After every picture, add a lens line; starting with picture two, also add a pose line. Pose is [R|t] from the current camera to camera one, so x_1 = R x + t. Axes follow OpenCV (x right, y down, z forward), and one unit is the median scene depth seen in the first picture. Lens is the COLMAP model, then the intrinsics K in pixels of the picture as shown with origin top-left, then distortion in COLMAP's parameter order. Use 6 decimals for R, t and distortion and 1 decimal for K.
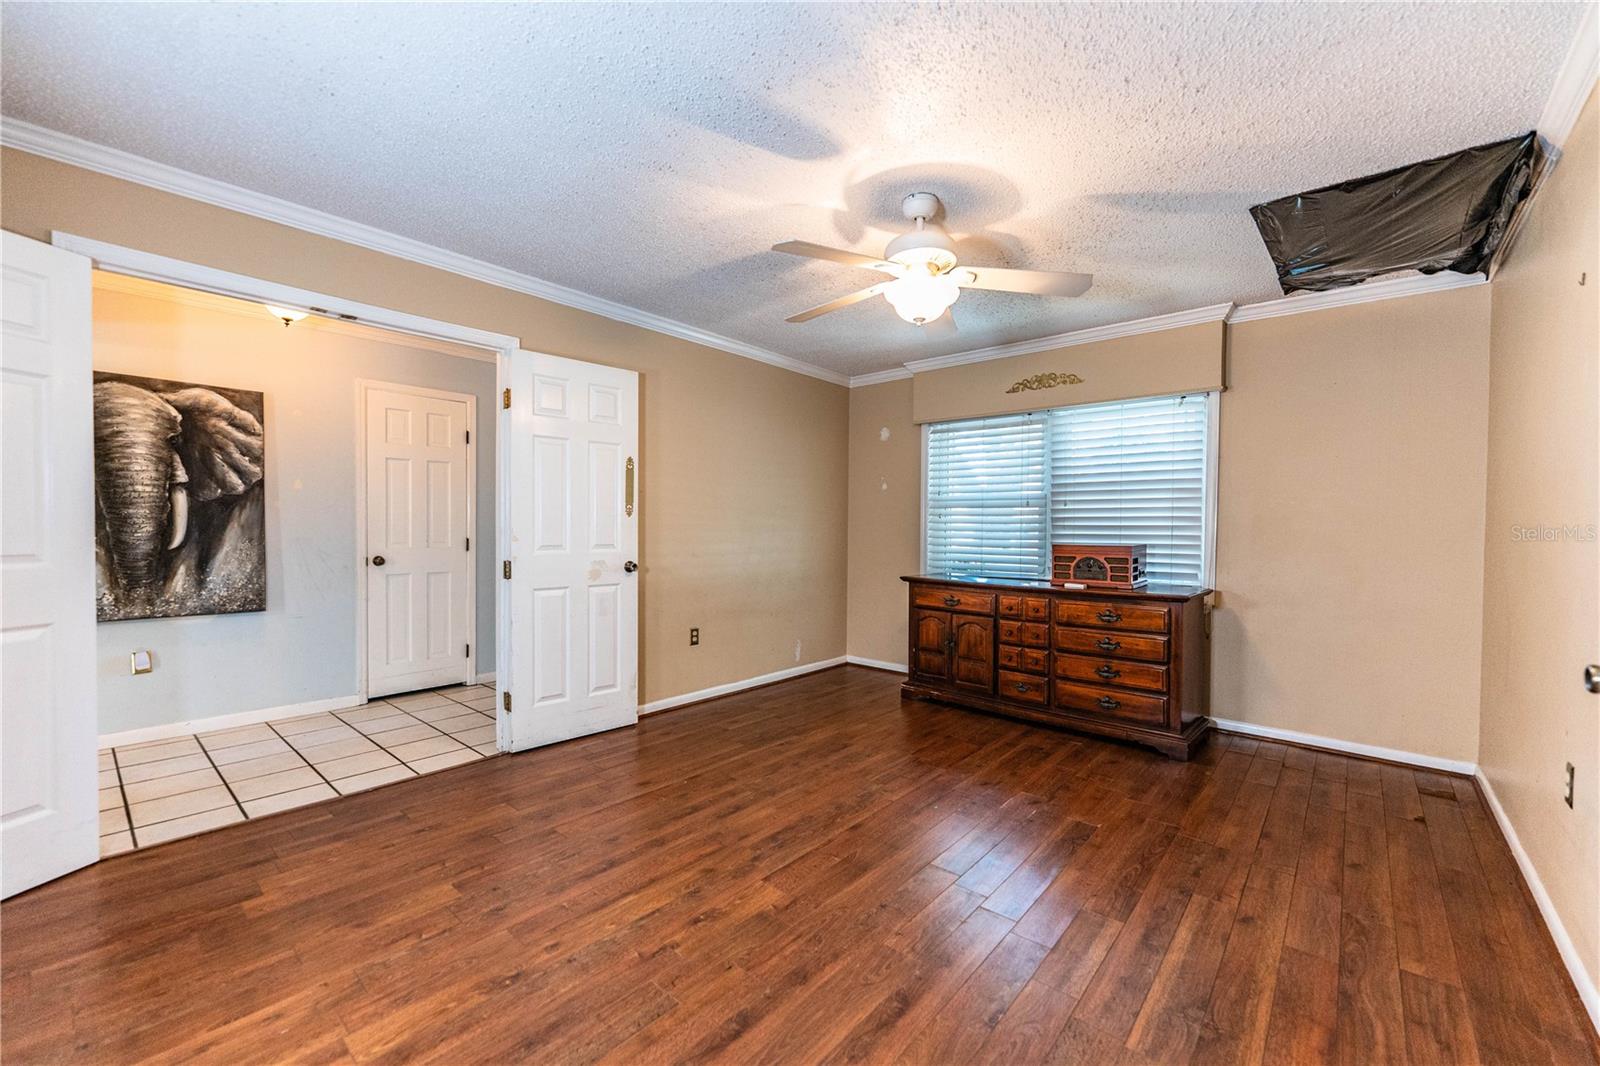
lens RADIAL K [[640.0, 0, 799.2], [0, 640.0, 538.1], [0, 0, 1]] dist [0.002294, -0.001895]
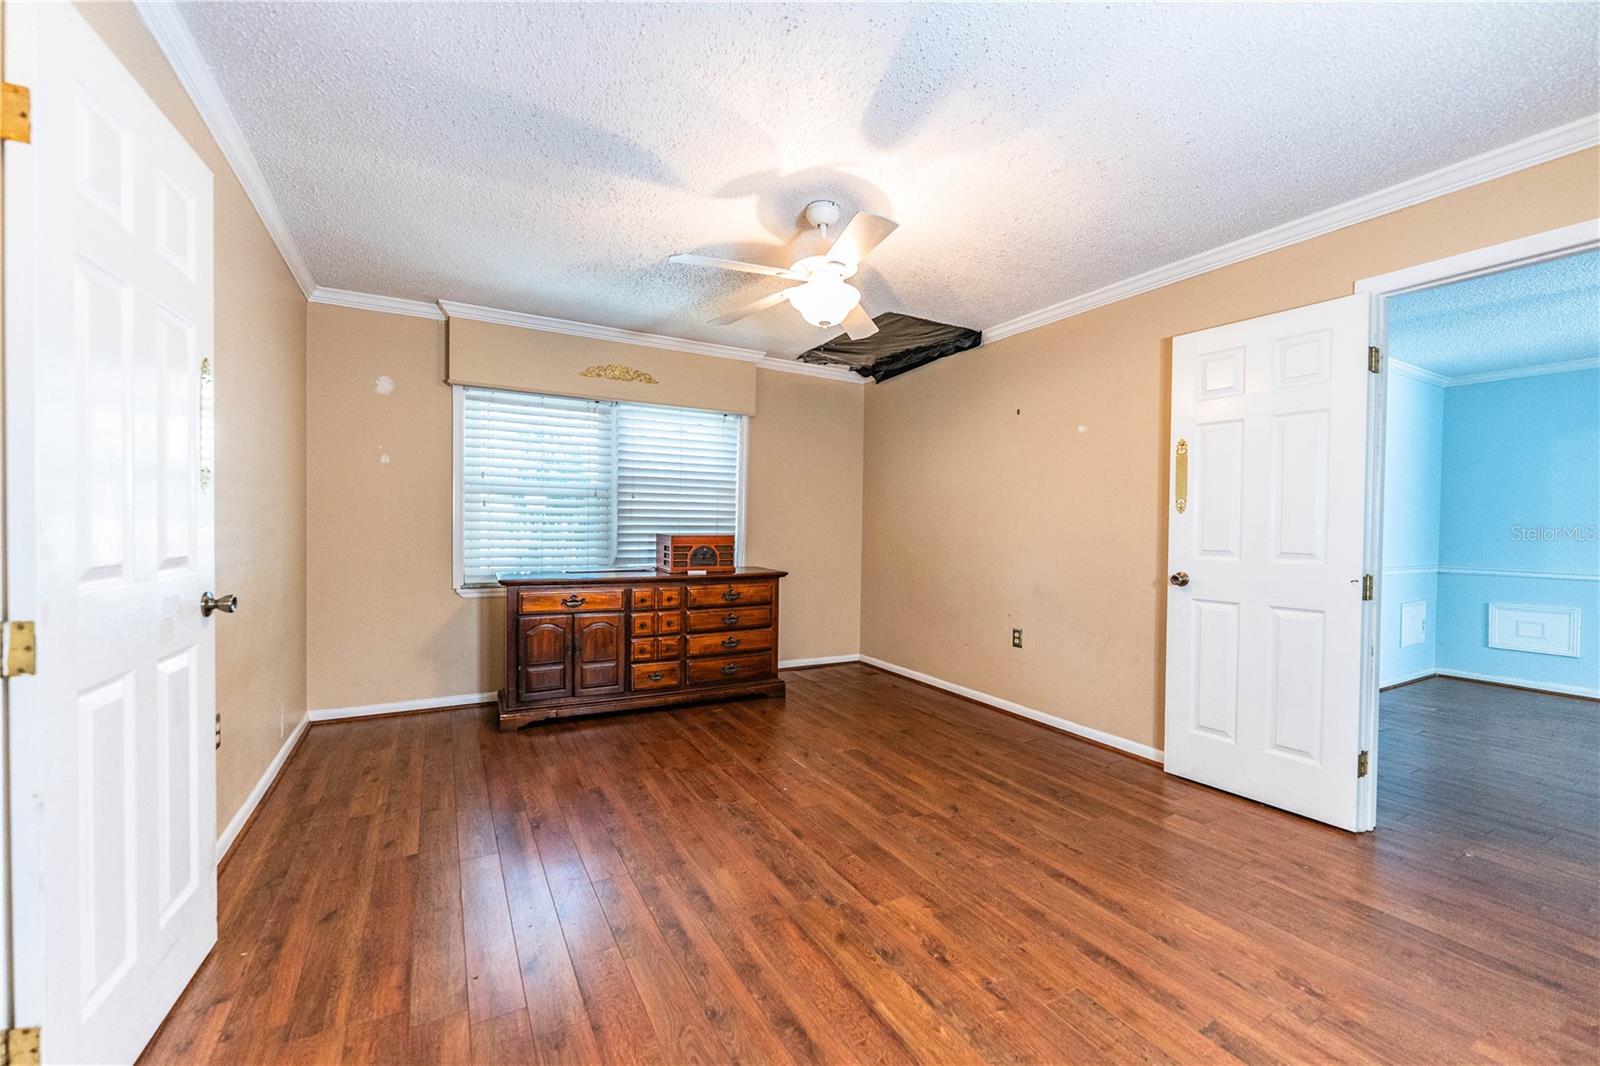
lens RADIAL K [[640.0, 0, 800.7], [0, 640.0, 539.1], [0, 0, 1]] dist [0.002294, -0.001895]
pose [[0.334989, -0.026305, 0.941855, -0.715610], [0.004732, 0.999645, 0.026236, -0.014620], [-0.942210, -0.004331, 0.334994, 0.597366]]
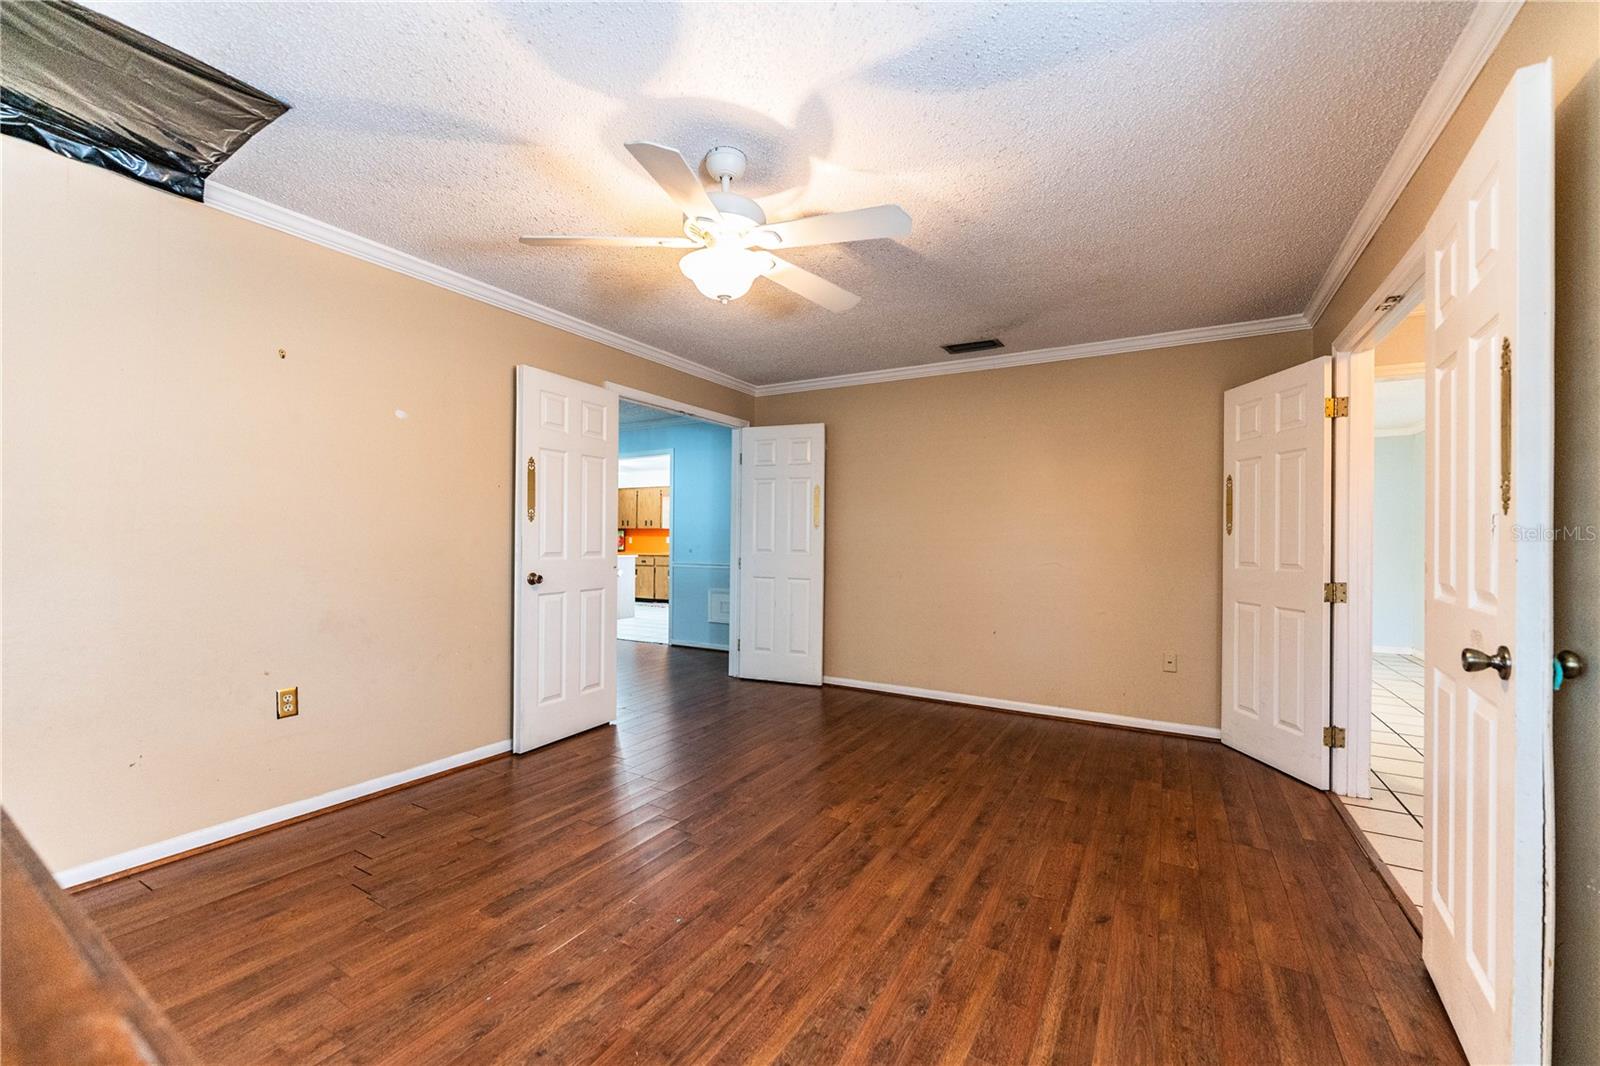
lens RADIAL K [[640.0, 0, 802.7], [0, 640.0, 538.2], [0, 0, 1]] dist [0.002294, -0.001895]
pose [[-0.980627, -0.020546, -0.194804, 0.214576], [-0.023182, 0.999668, 0.011260, -0.020519], [0.194508, 0.015558, -0.980778, 1.644258]]
